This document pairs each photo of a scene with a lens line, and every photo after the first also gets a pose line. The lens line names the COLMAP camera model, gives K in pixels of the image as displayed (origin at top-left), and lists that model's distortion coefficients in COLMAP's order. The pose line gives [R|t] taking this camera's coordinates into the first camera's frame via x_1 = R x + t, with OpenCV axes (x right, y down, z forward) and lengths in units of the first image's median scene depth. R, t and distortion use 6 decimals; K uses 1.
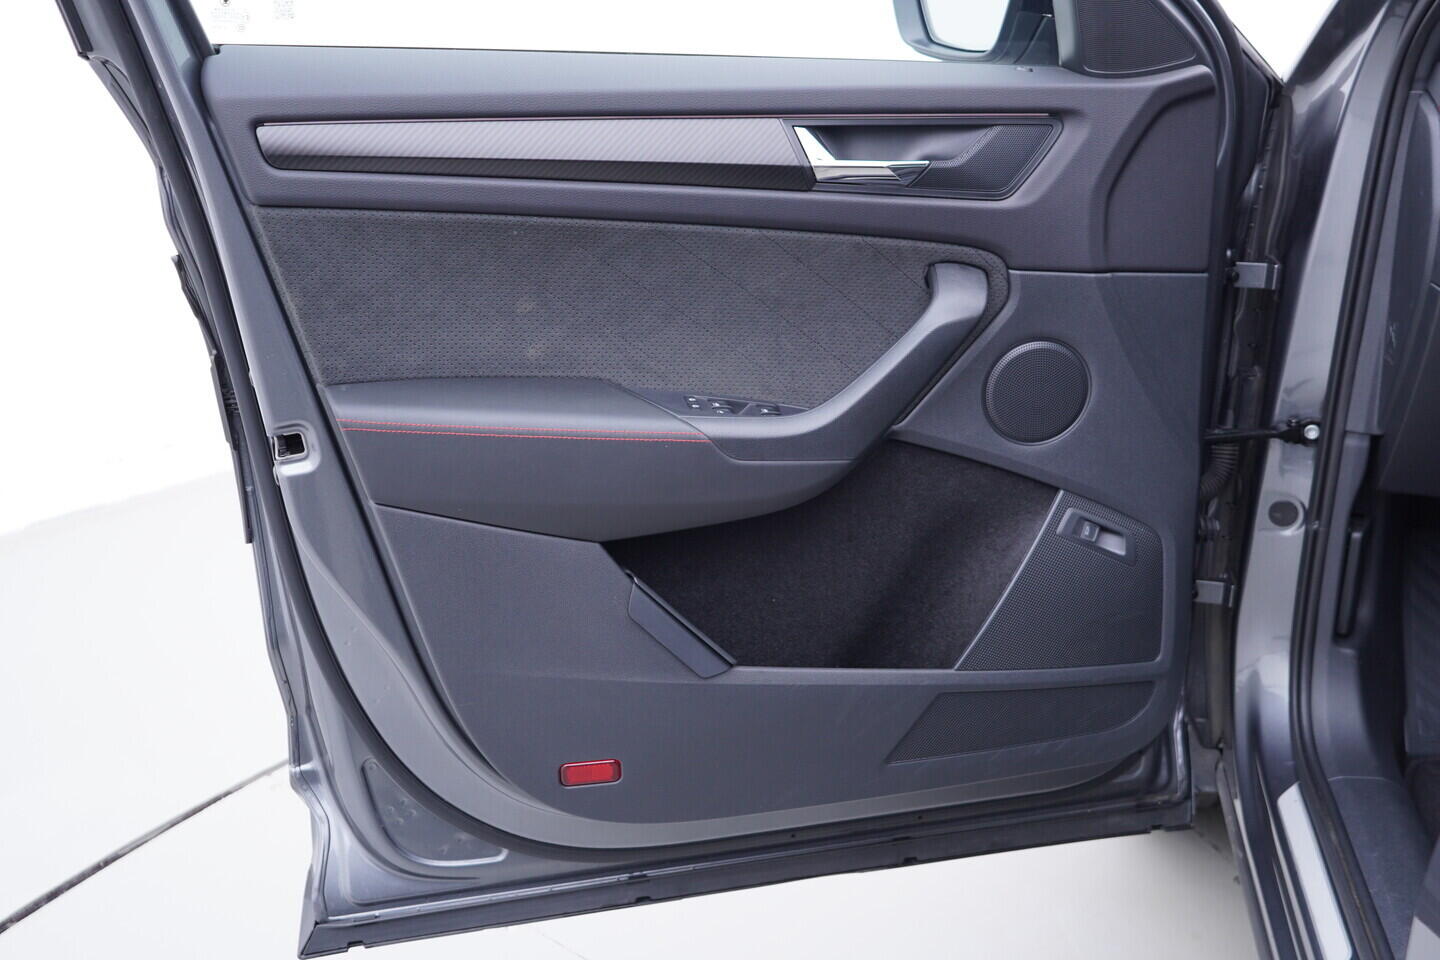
lens RADIAL K [[1521.5, 0, 720.2], [0, 1521.5, 483.8], [0, 0, 1]] dist [-0.004710, 0.000000]
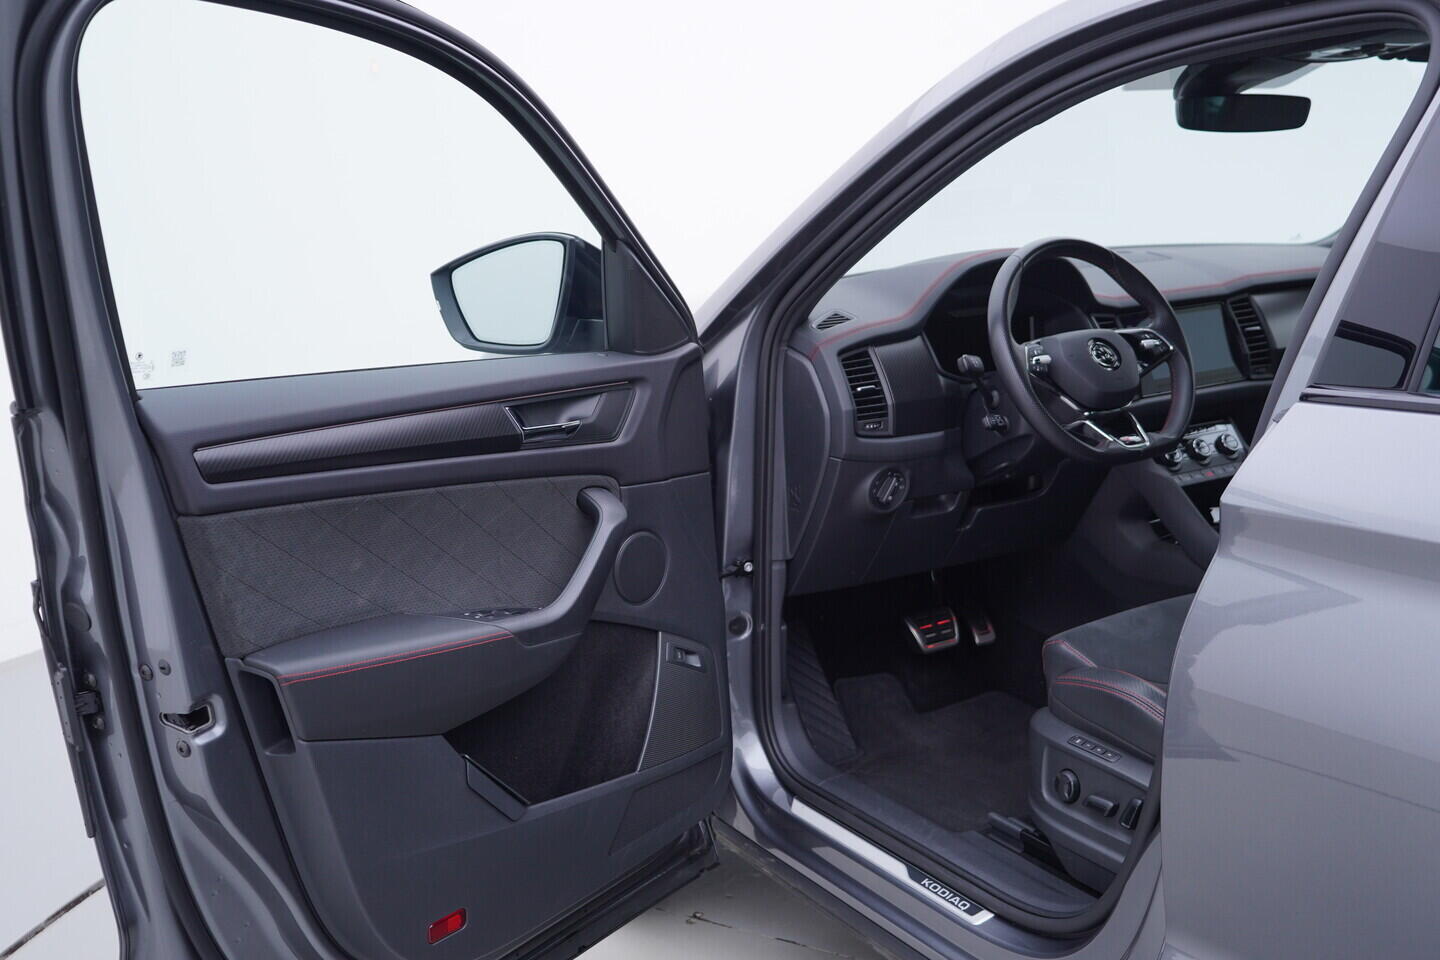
lens RADIAL K [[1521.5, 0, 719.7], [0, 1521.5, 475.0], [0, 0, 1]] dist [-0.004710, 0.000000]
pose [[0.729659, -0.137622, 0.669819, -0.722812], [0.253527, 0.964172, -0.078077, -0.012646], [-0.635076, 0.226787, 0.738408, -0.148478]]
